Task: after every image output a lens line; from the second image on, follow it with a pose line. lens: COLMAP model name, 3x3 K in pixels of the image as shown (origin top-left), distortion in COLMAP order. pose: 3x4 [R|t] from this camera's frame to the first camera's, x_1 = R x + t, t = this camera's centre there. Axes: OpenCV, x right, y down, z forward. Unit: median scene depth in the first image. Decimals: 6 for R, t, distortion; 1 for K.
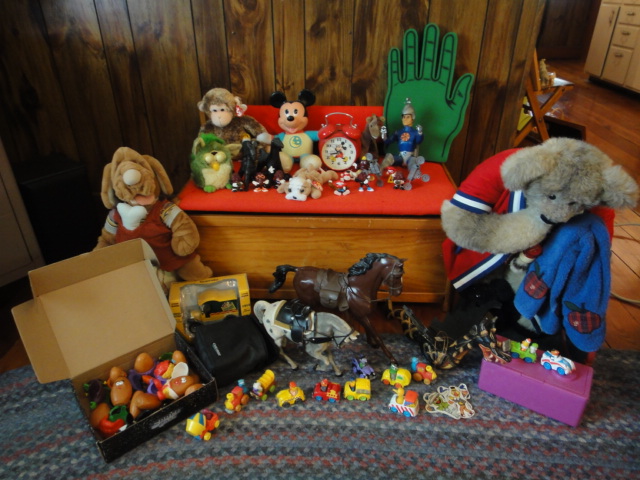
lens RADIAL K [[457.9, 0, 320.0], [0, 457.9, 240.0], [0, 0, 1]] dist [0.009453, 0.003480]
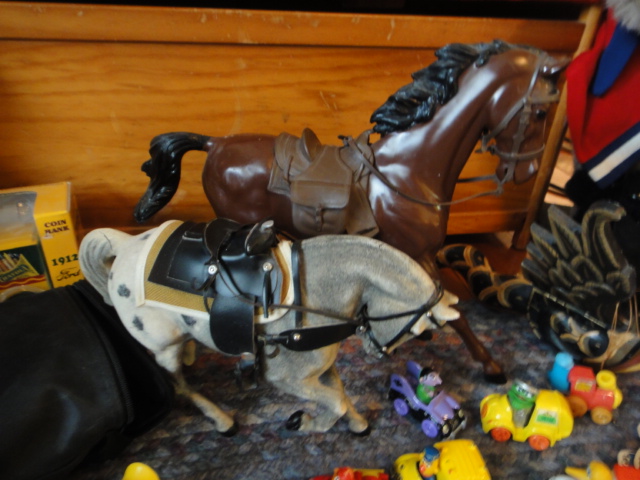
lens RADIAL K [[457.9, 0, 320.0], [0, 457.9, 240.0], [0, 0, 1]] dist [0.009453, 0.003480]
pose [[0.976068, -0.068867, 0.206275, -0.051109], [0.064005, 0.997494, 0.030158, 0.145969], [-0.207835, -0.016234, 0.978029, 0.701213]]
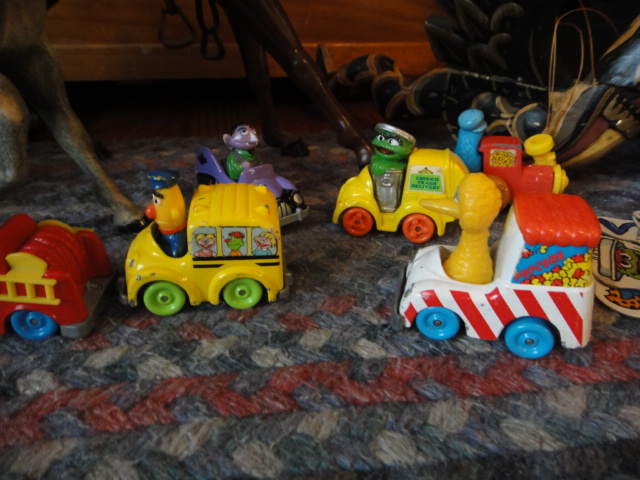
lens RADIAL K [[457.9, 0, 320.0], [0, 457.9, 240.0], [0, 0, 1]] dist [0.009453, 0.003480]
pose [[0.980213, -0.085827, 0.178369, 0.091162], [0.085162, 0.996302, 0.011396, 0.318186], [-0.178687, 0.004020, 0.983898, 0.809810]]
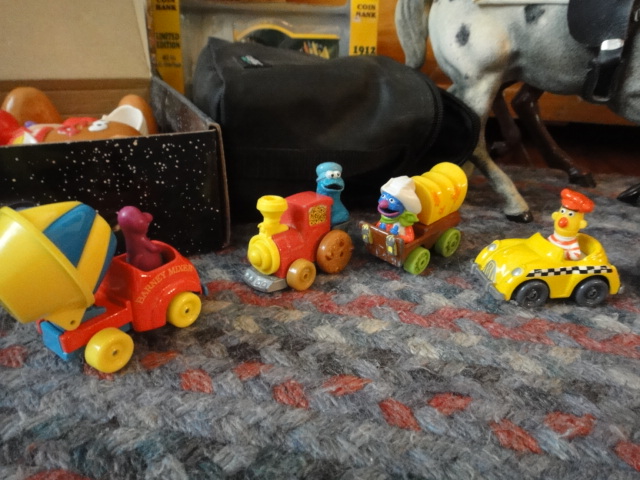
lens RADIAL K [[464.7, 0, 322.4], [0, 464.7, 226.7], [0, 0, 1]] dist [0.000406, -0.000147]
pose [[0.974501, 0.116656, -0.191676, -0.122499], [-0.133214, 0.988180, -0.075852, 0.341728], [0.180562, 0.099452, 0.978523, 0.744611]]
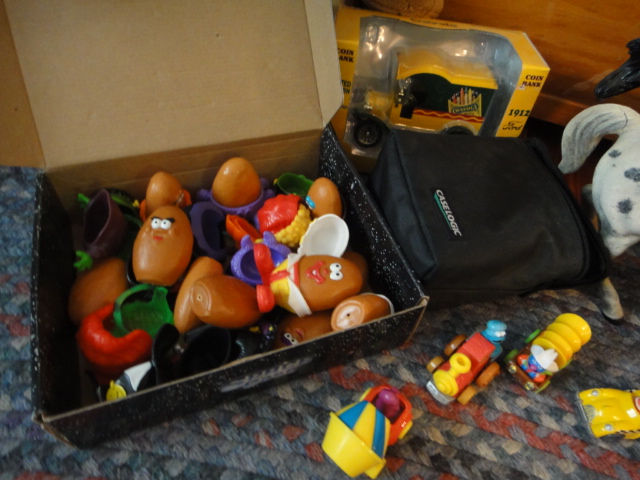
lens RADIAL K [[470.3, 0, 320.0], [0, 470.3, 240.0], [0, 0, 1]] dist [-0.001313, 0.000515]
pose [[0.940277, 0.309358, -0.142042, -0.253052], [-0.244660, 0.904281, 0.349882, 0.159716], [0.236685, -0.294234, 0.925962, 0.653290]]
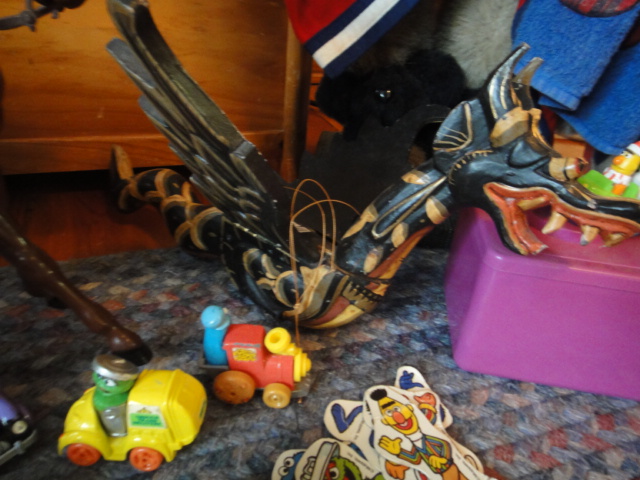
lens RADIAL K [[451.3, 0, 320.0], [0, 451.3, 240.0], [0, 0, 1]] dist [0.006665, 0.005066]
pose [[0.910556, -0.142309, 0.388118, 0.177526], [0.115835, 0.989100, 0.090909, 0.213915], [-0.396825, -0.037820, 0.917115, 0.792629]]
